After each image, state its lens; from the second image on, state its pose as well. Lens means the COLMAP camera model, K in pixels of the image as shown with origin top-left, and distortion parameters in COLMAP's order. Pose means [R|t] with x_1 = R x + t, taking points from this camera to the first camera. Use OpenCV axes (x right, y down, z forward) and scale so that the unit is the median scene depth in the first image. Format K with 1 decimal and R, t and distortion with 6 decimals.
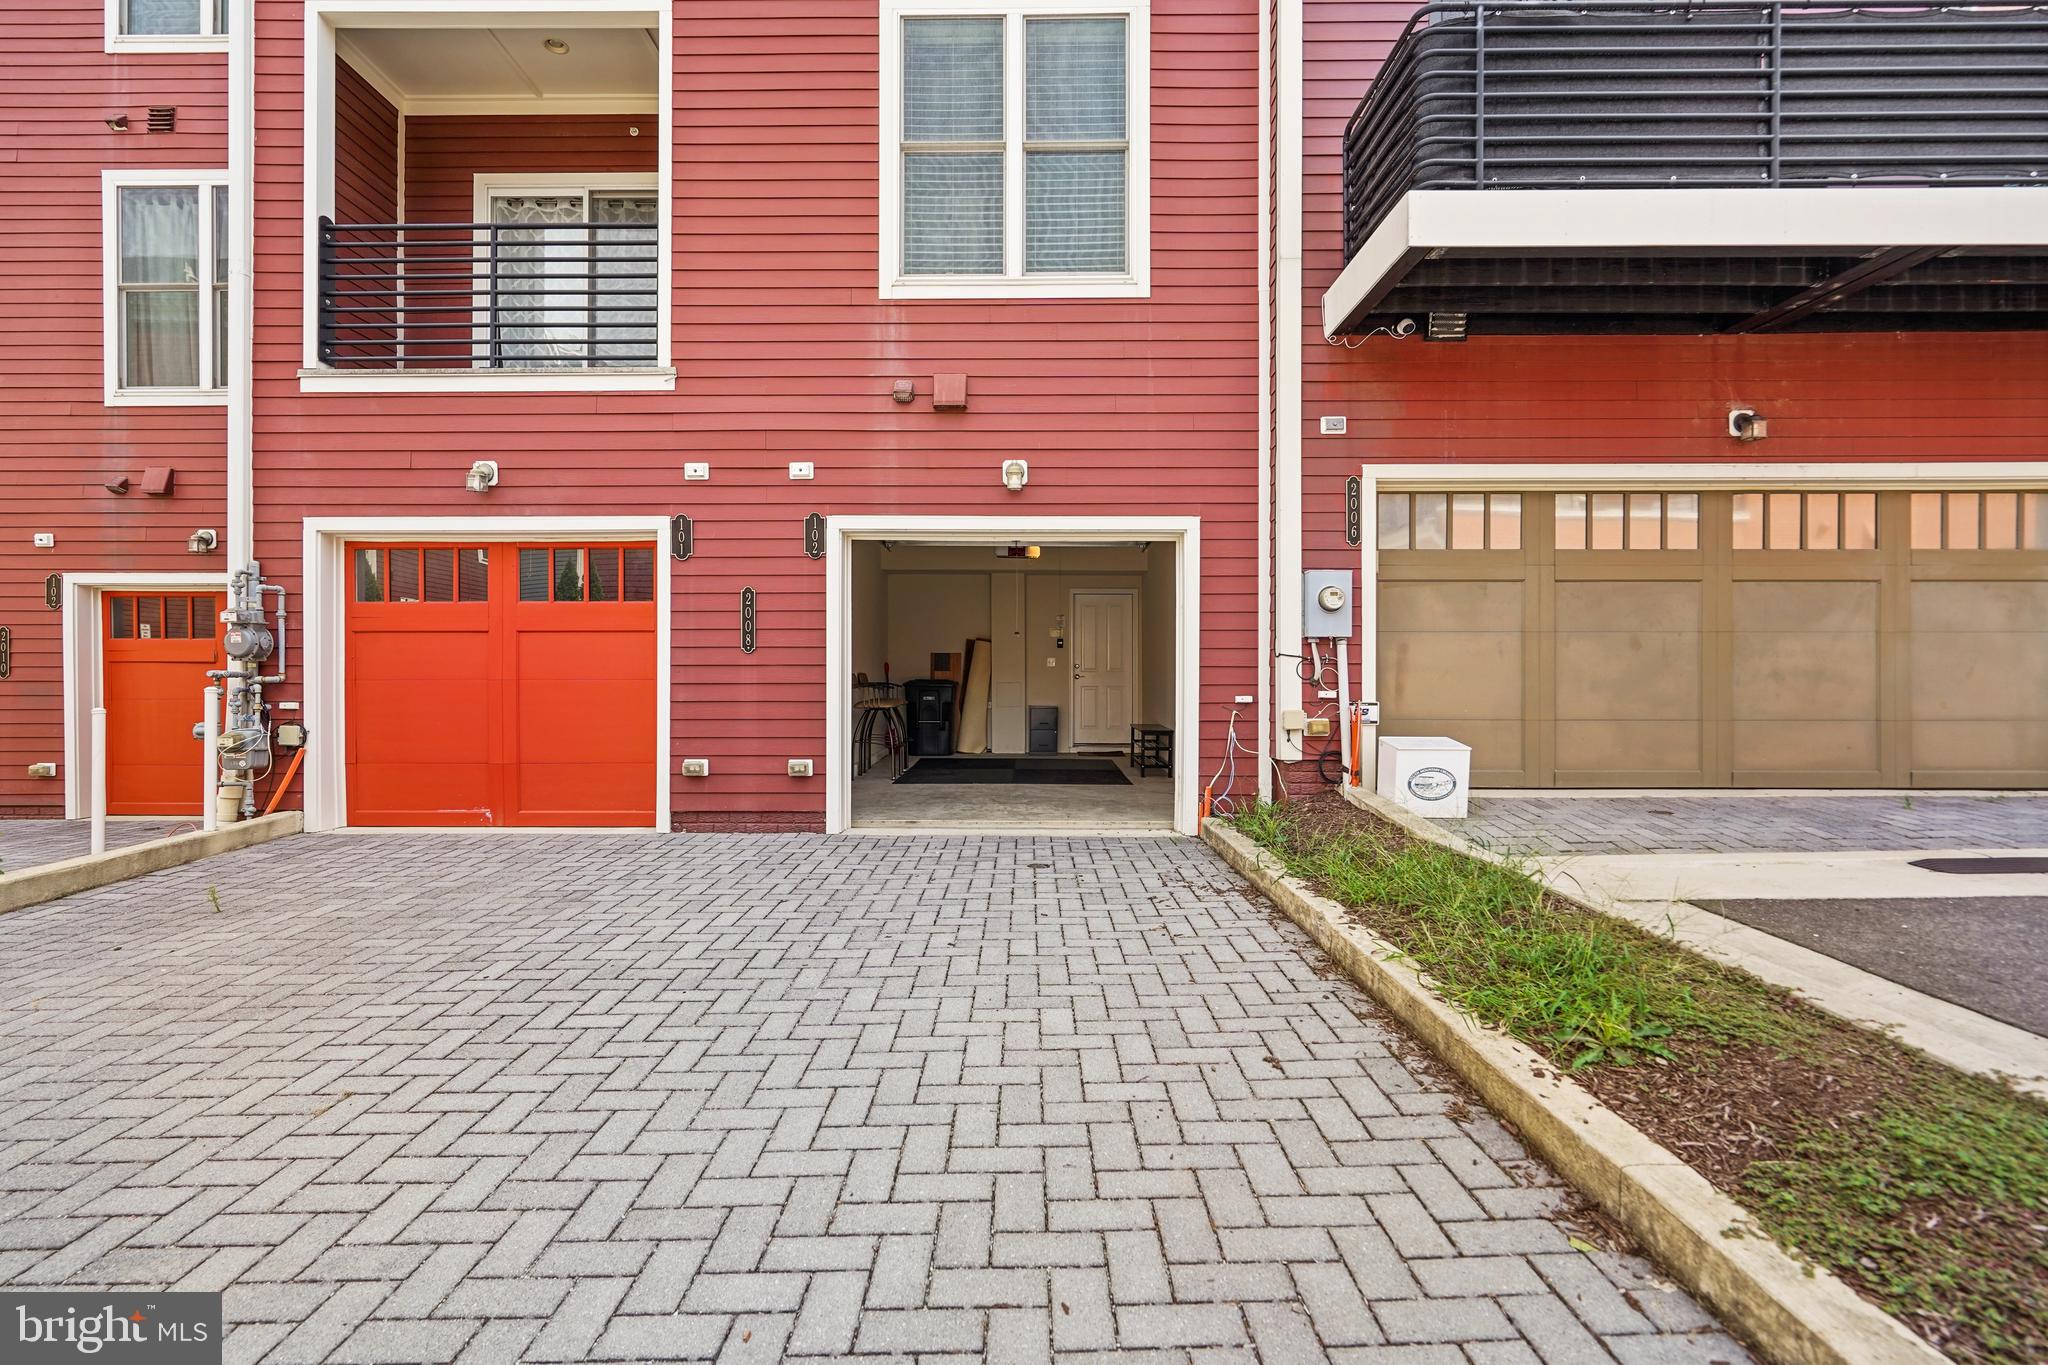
lens RADIAL K [[953.1, 0, 1030.7], [0, 953.1, 672.4], [0, 0, 1]] dist [-0.003258, 0.000120]
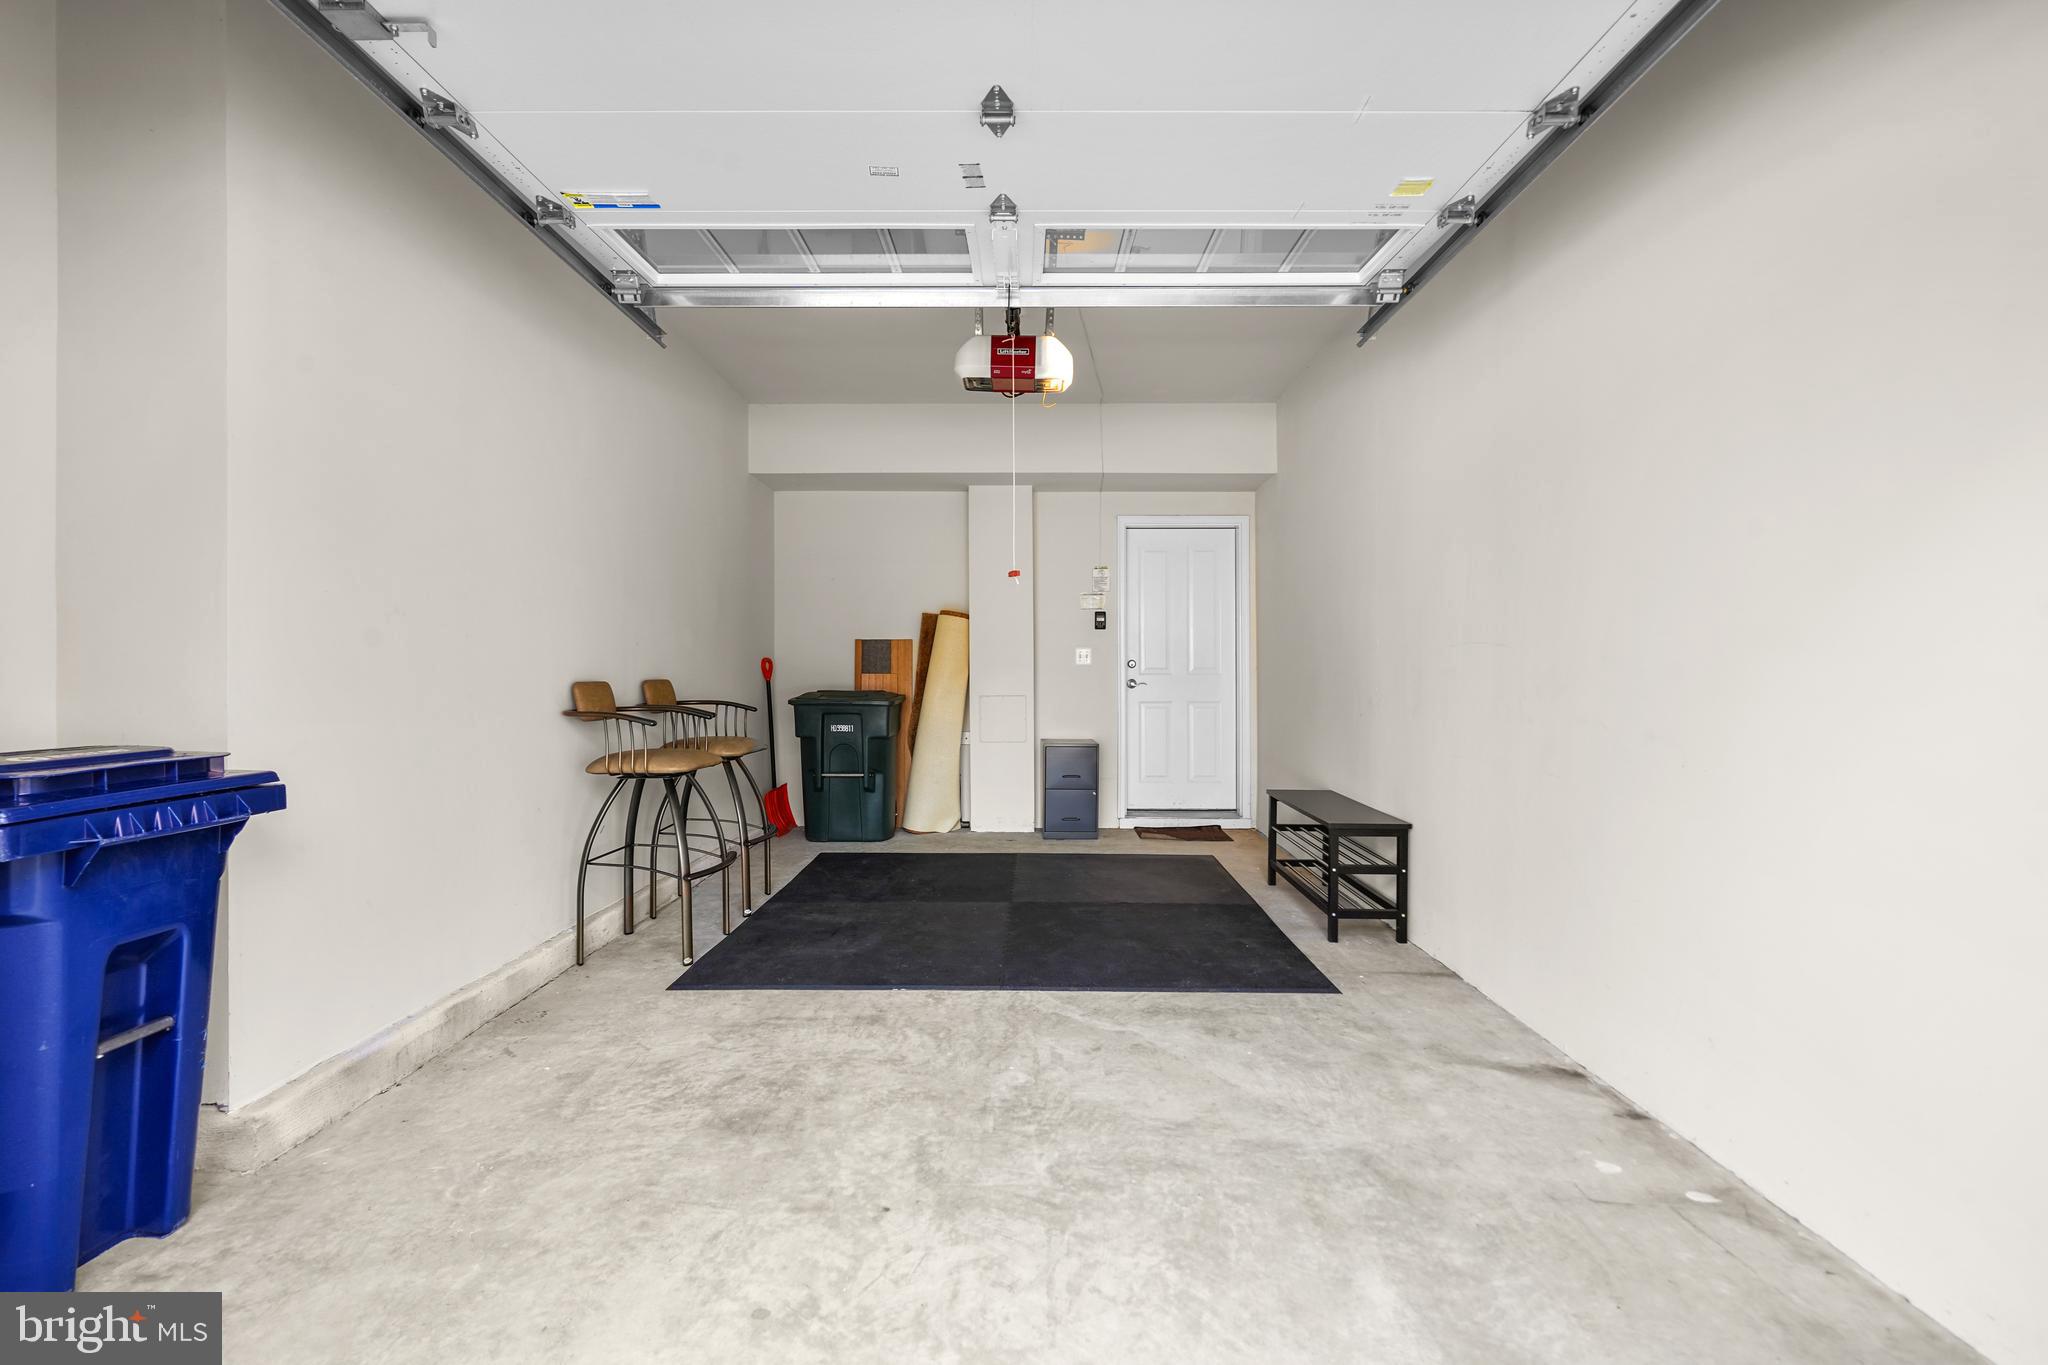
lens RADIAL K [[953.1, 0, 1030.7], [0, 953.1, 672.4], [0, 0, 1]] dist [-0.003258, 0.000120]
pose [[0.999970, -0.001784, -0.007603, -0.003951], [0.001801, 0.999996, 0.002279, -0.003241], [0.007599, -0.002293, 0.999968, 0.504340]]
